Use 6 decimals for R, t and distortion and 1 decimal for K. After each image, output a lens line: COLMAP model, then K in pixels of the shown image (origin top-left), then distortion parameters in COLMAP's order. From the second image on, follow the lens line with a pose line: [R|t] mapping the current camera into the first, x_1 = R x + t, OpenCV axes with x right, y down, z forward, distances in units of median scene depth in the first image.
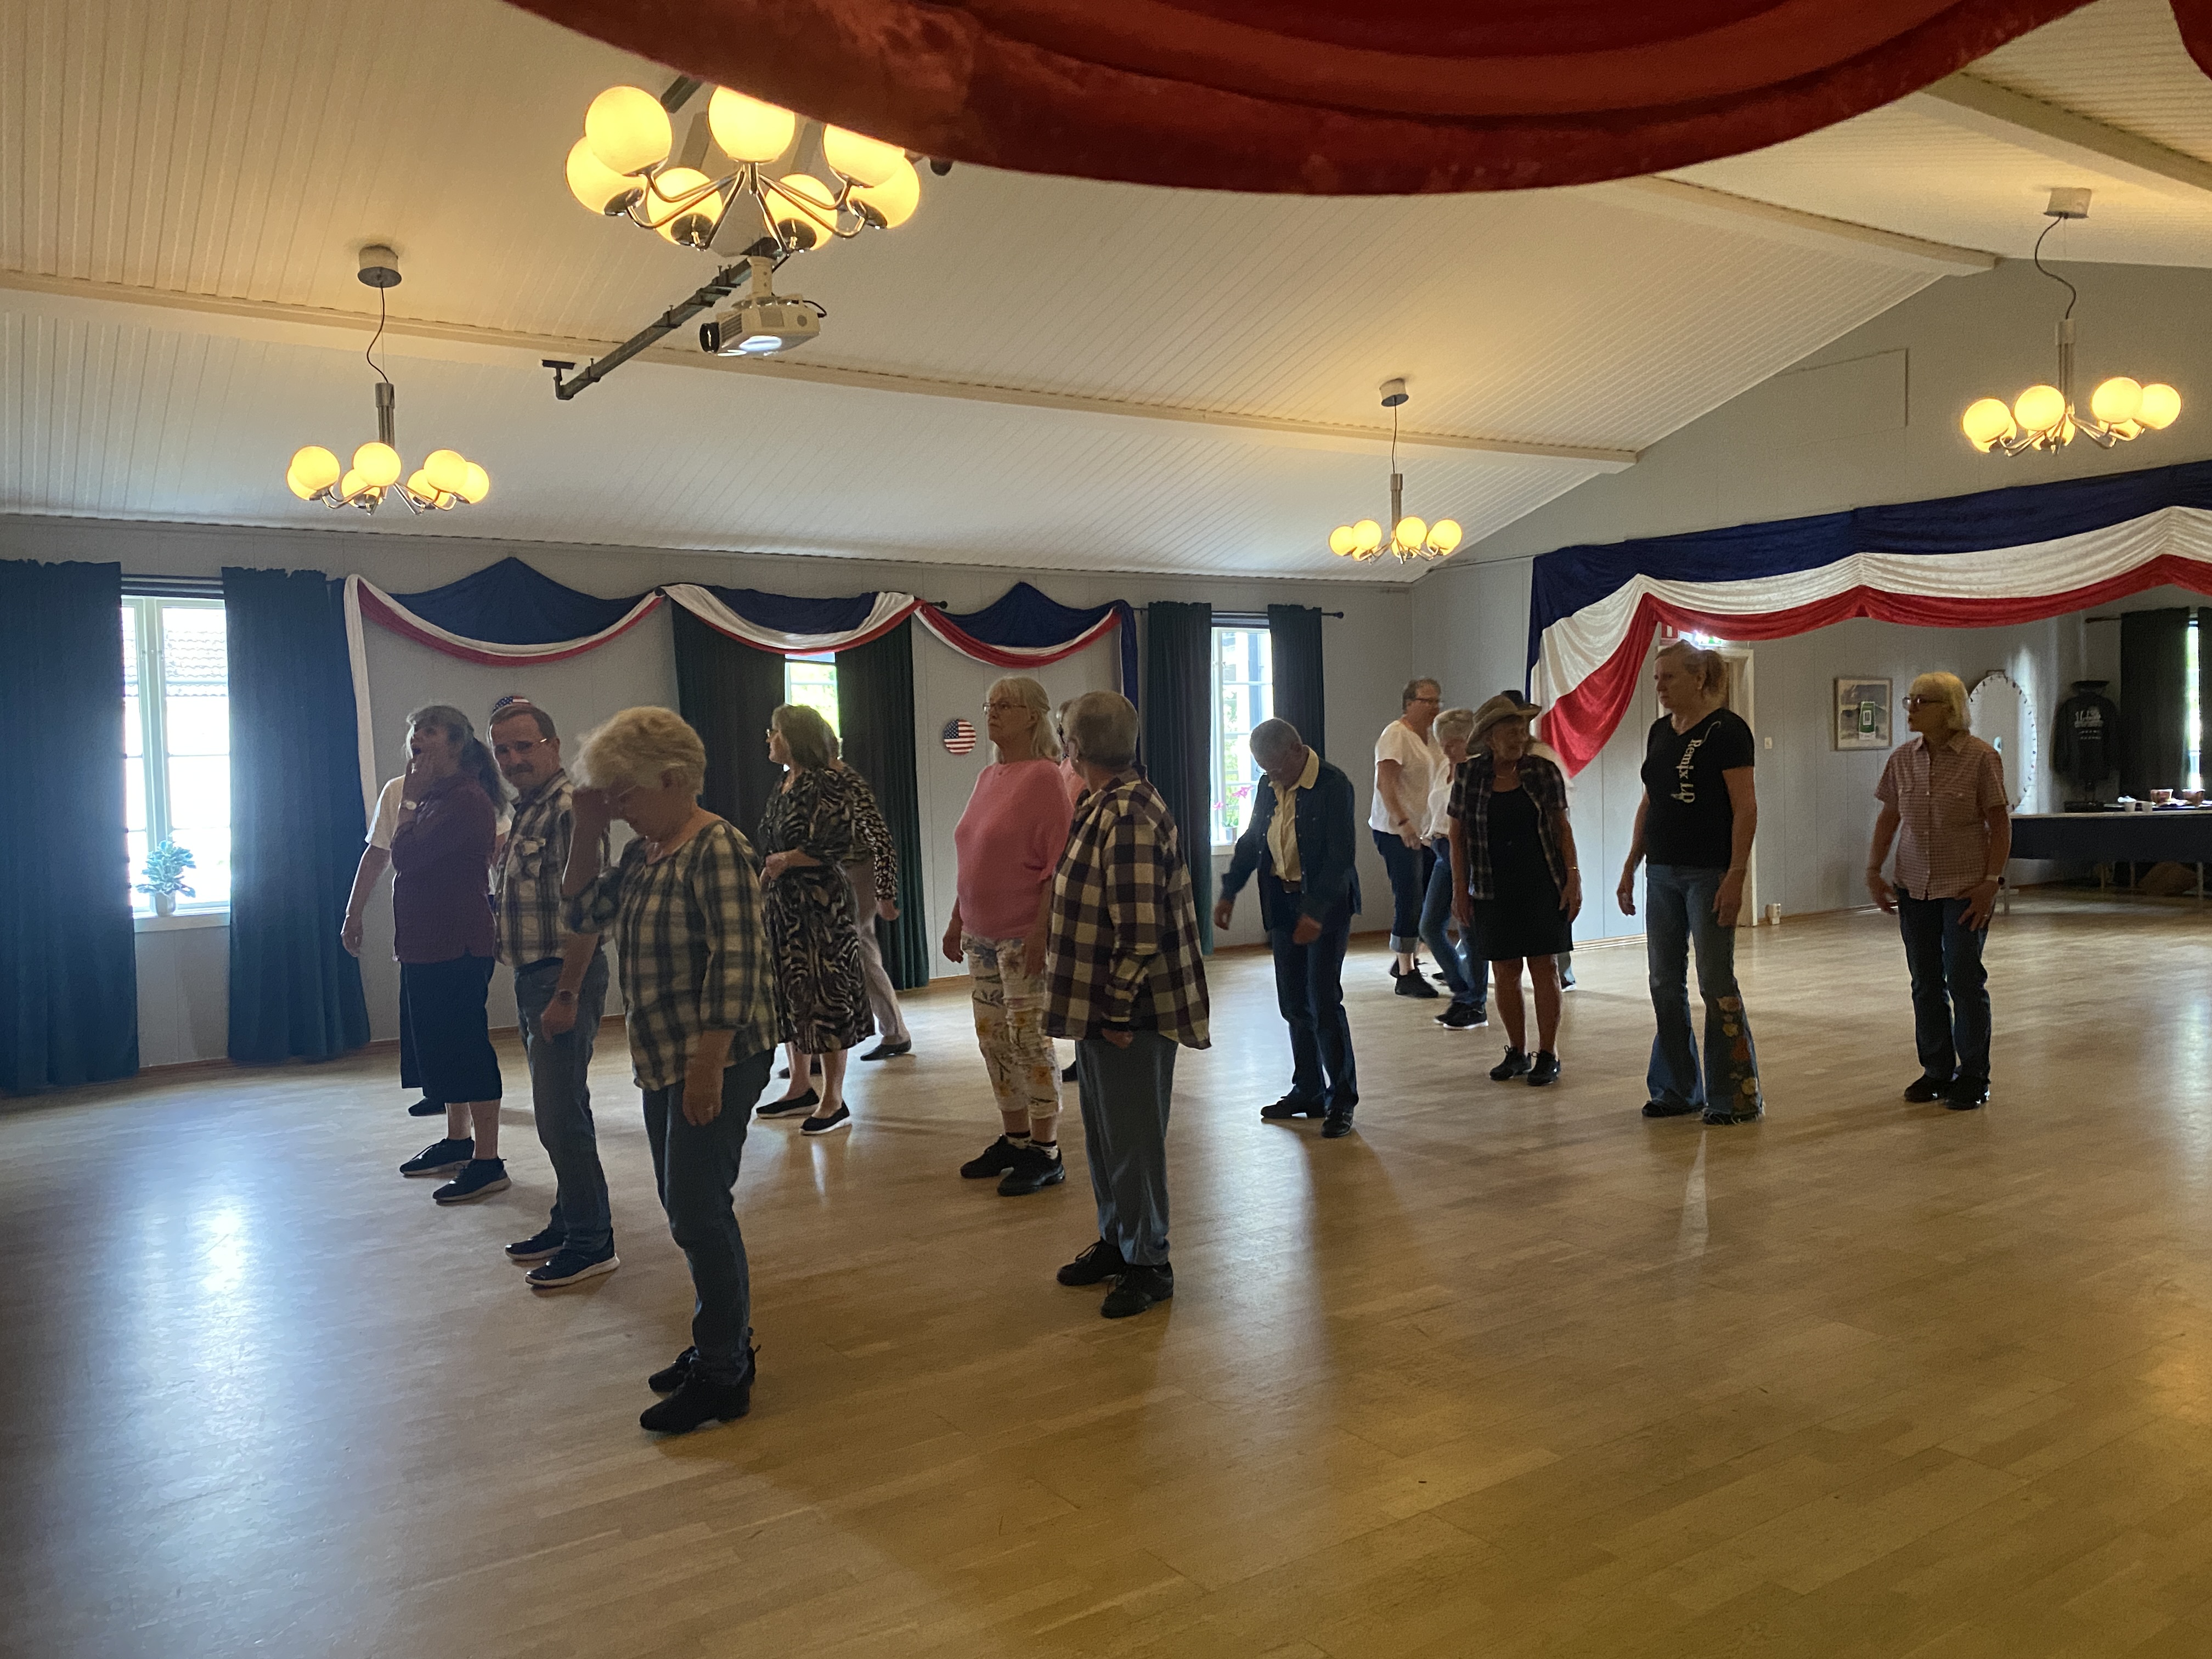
lens RADIAL K [[1687.2, 0, 1116.4], [0, 1687.2, 827.2], [0, 0, 1]] dist [0.034779, -0.046573]
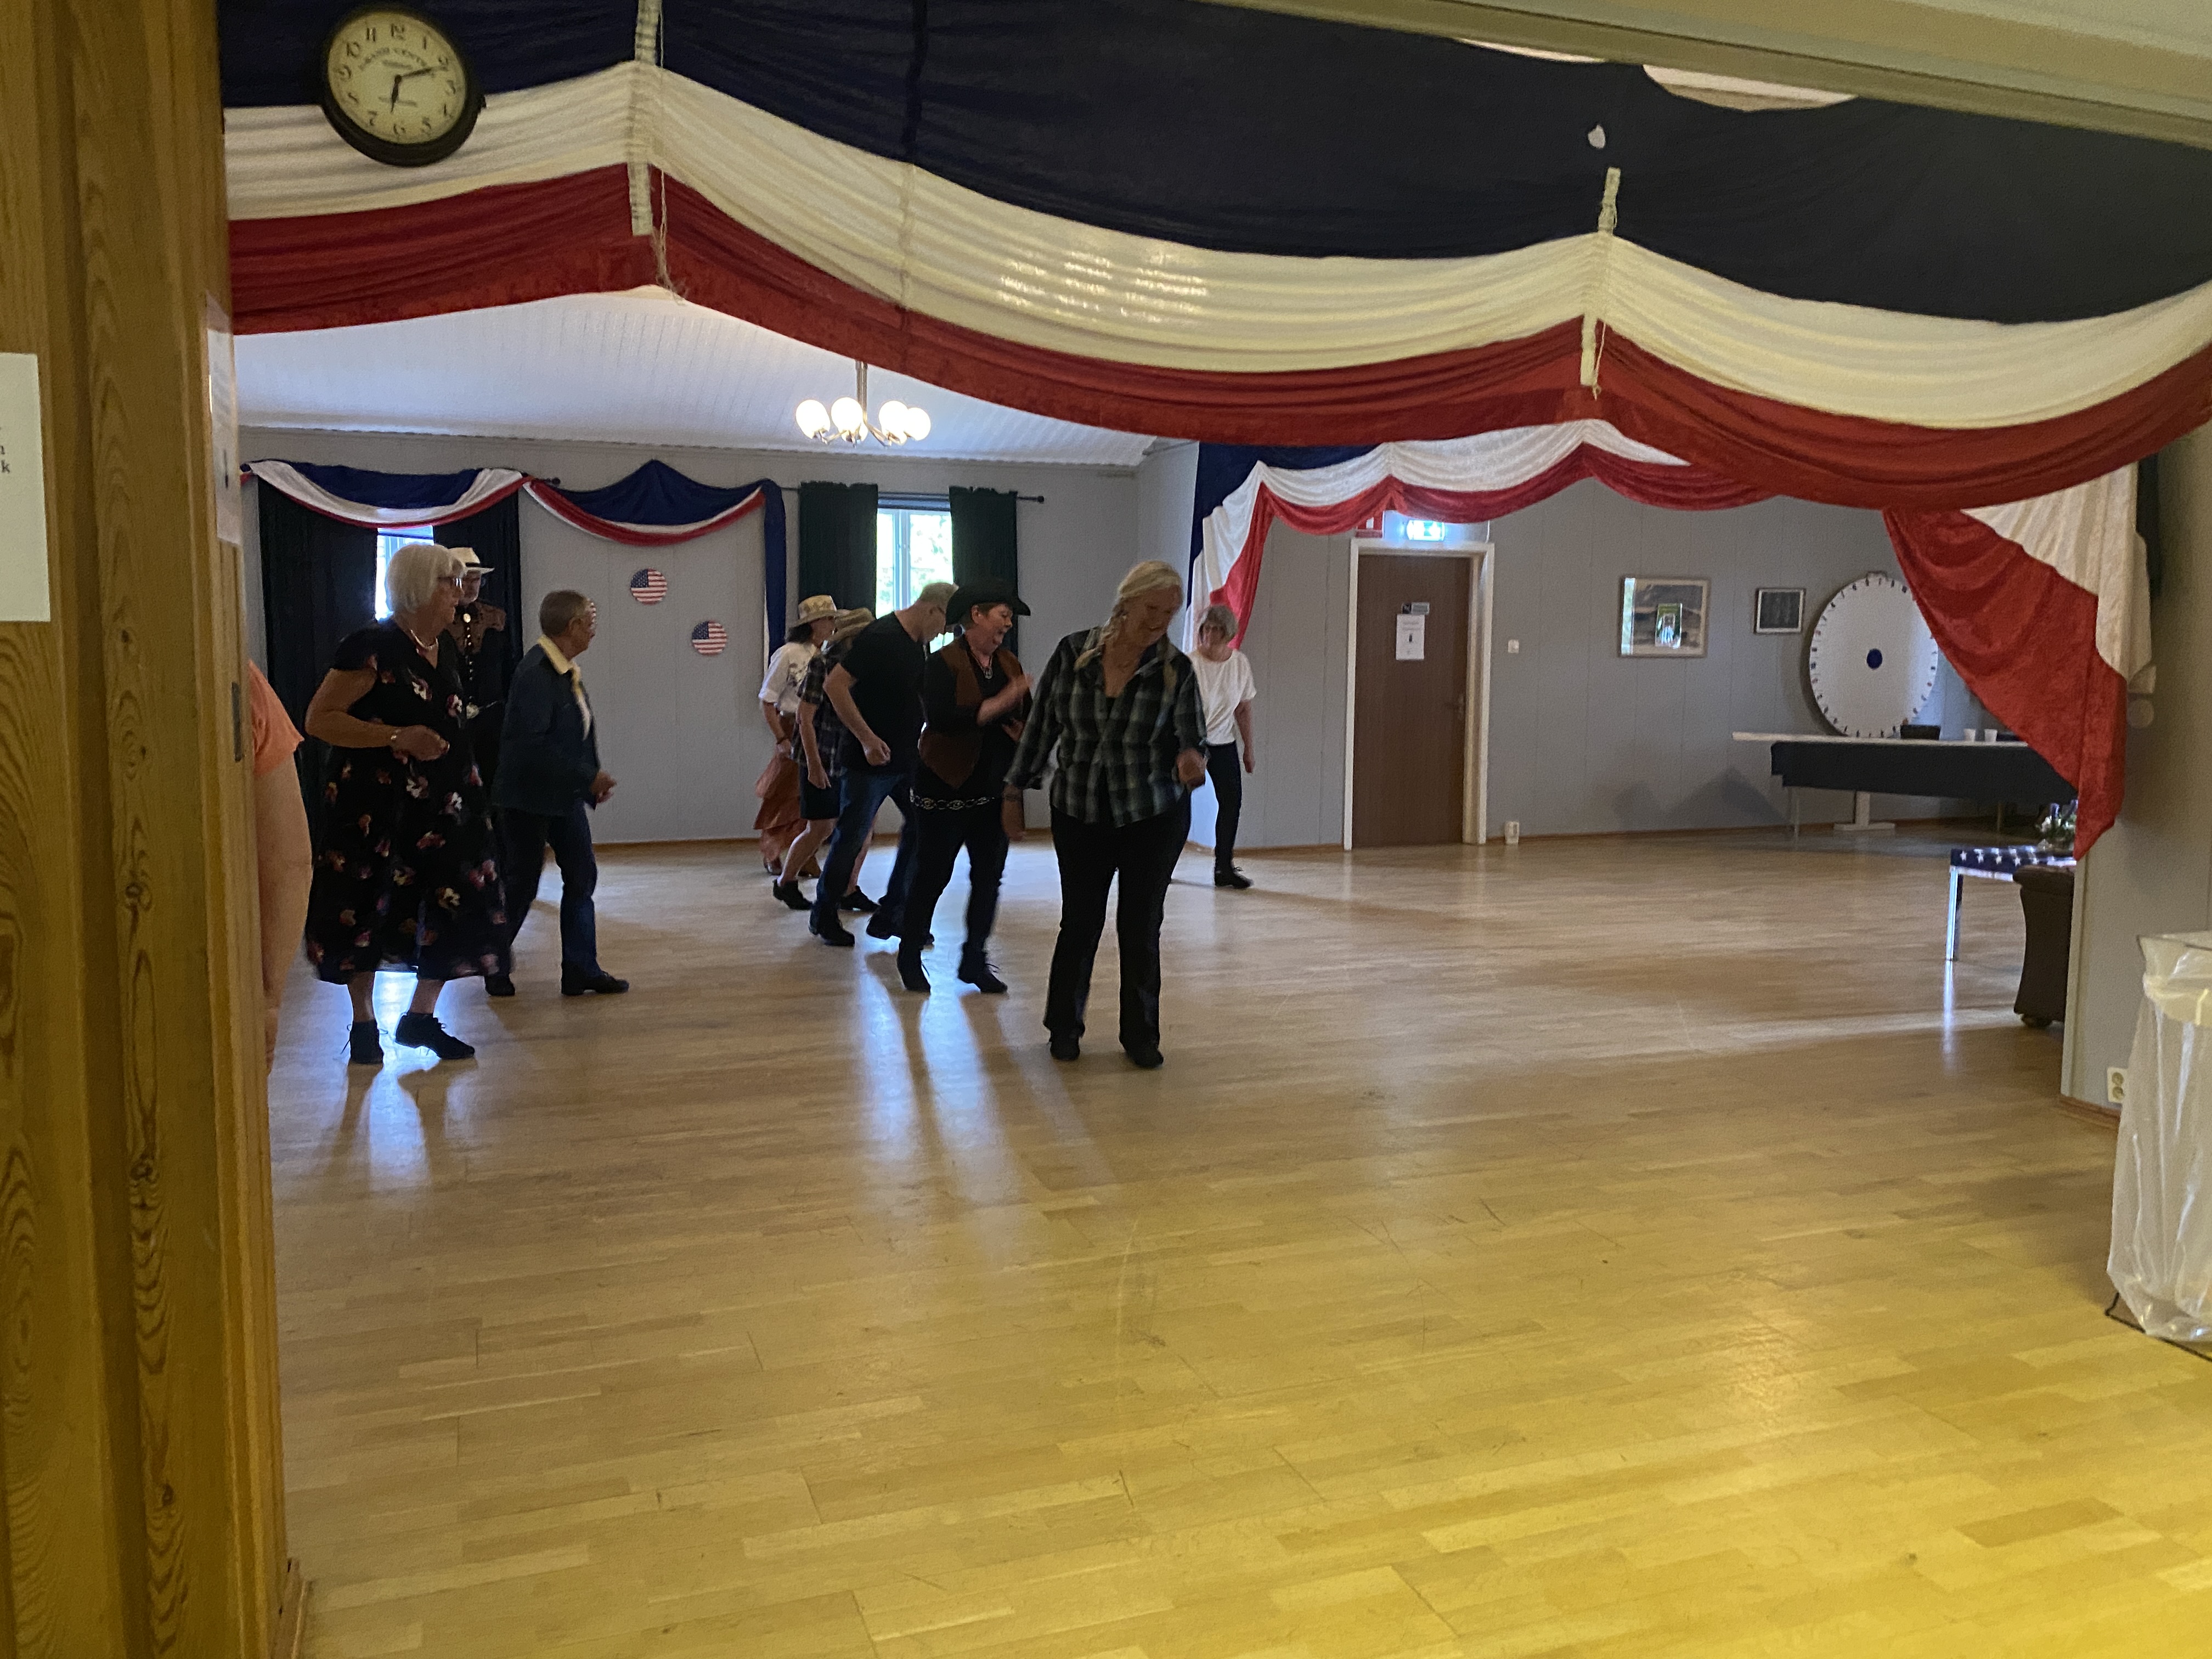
lens RADIAL K [[1687.2, 0, 1105.8], [0, 1687.2, 811.6], [0, 0, 1]] dist [0.034779, -0.046573]
pose [[0.970486, 0.058786, -0.233881, 0.571019], [-0.043796, 0.996670, 0.068781, -0.020912], [0.237146, -0.056508, 0.969829, 0.081469]]
